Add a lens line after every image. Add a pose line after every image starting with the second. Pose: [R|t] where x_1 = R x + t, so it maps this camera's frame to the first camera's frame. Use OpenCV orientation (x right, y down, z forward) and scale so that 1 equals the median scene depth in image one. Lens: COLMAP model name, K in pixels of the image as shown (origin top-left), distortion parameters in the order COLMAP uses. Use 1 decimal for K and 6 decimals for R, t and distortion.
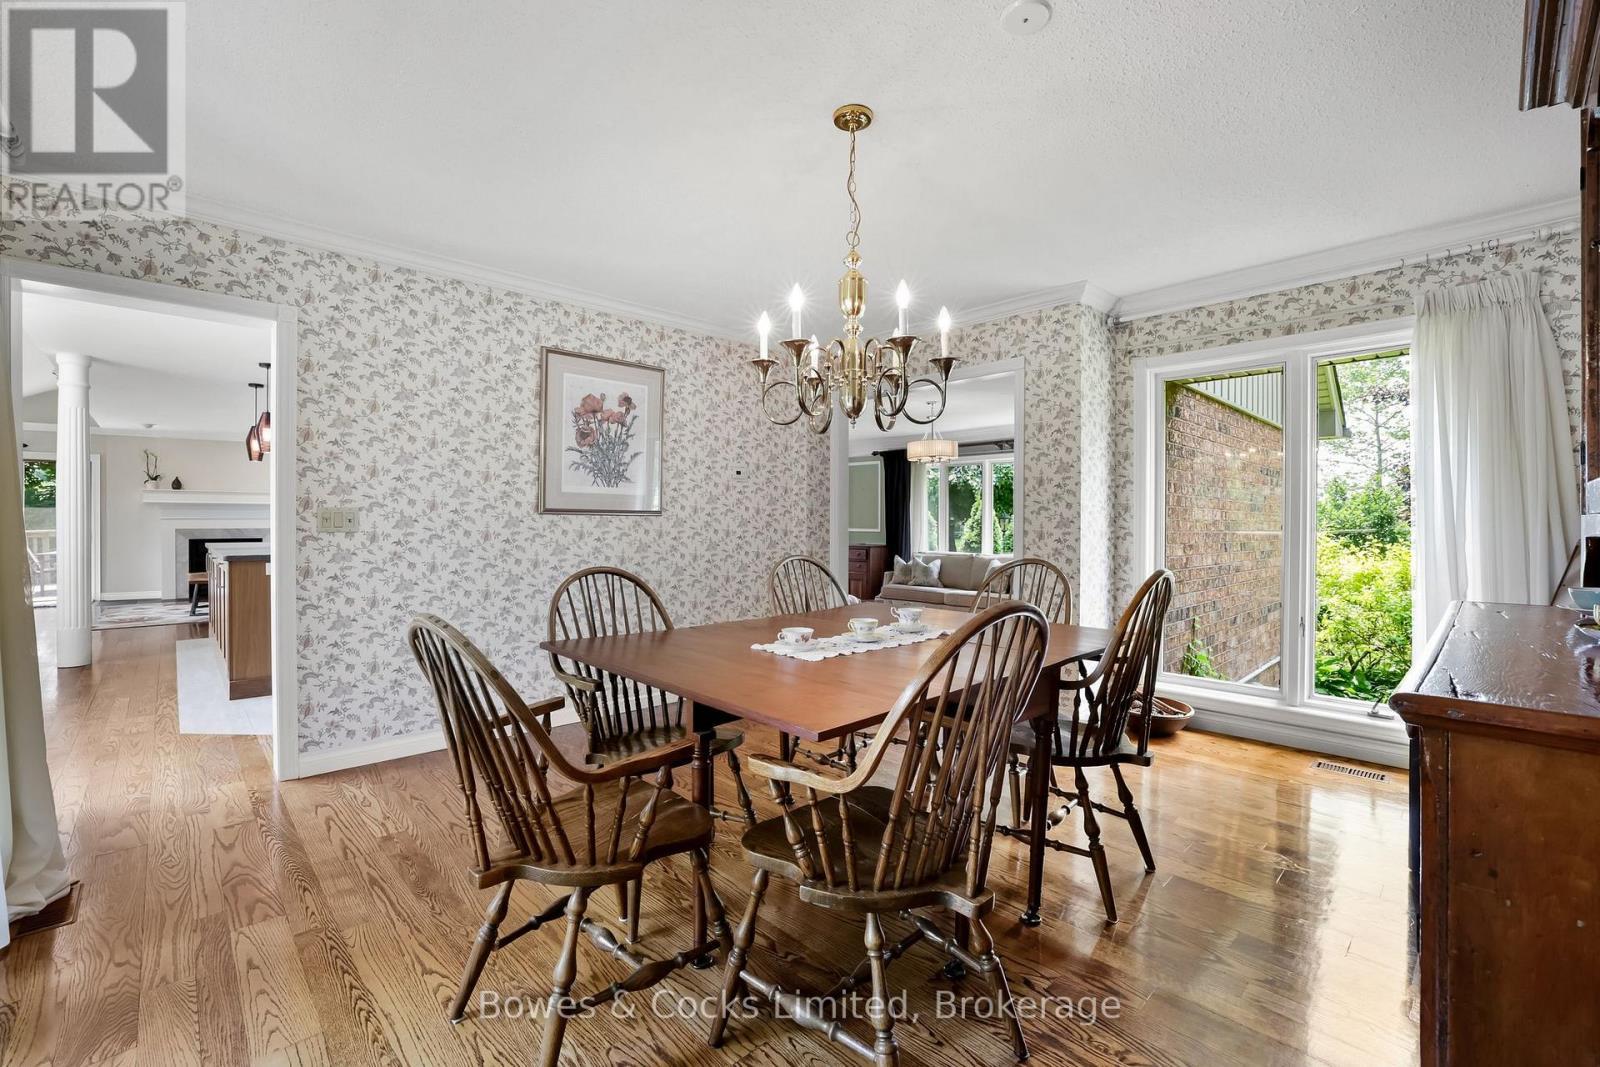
lens RADIAL K [[660.3, 0, 800.0], [0, 660.3, 533.5], [0, 0, 1]] dist [-0.001150, -0.000110]
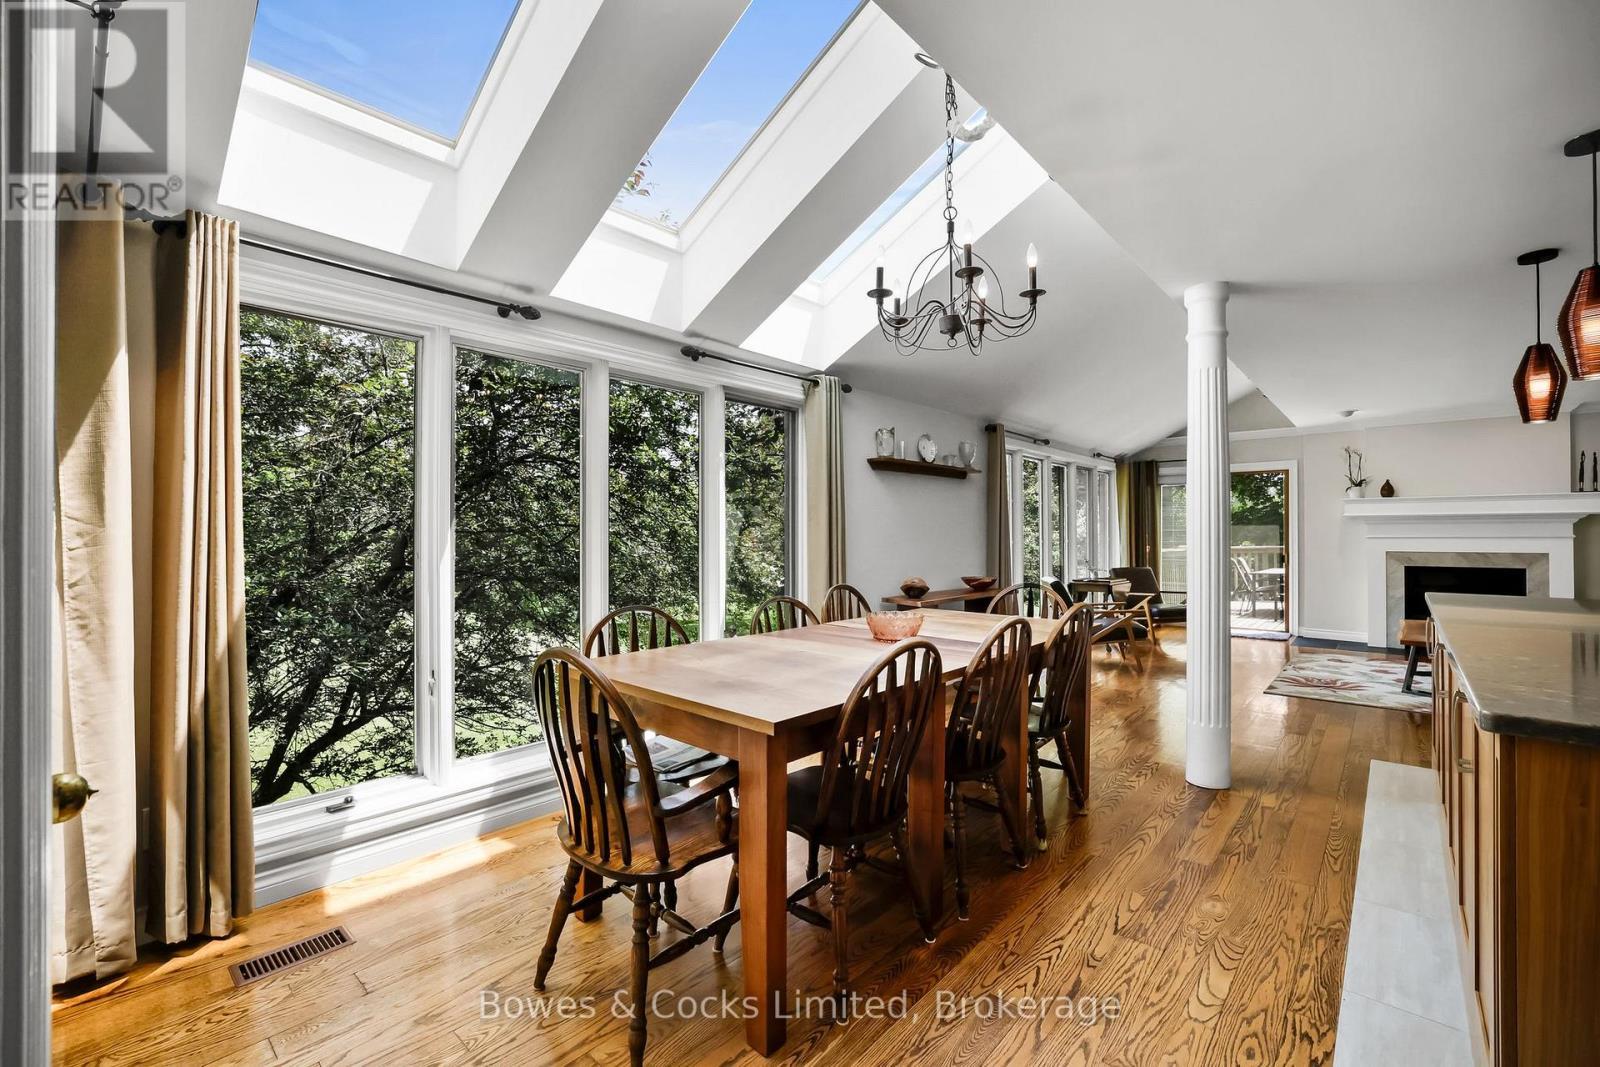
lens RADIAL K [[676.2, 0, 800.0], [0, 676.2, 533.5], [0, 0, 1]] dist [0.000158, 0.000036]
pose [[0.088821, -0.007205, -0.996022, -0.304282], [-0.004626, 0.999960, -0.007646, -0.020936], [0.996037, 0.005287, 0.088784, 0.338942]]
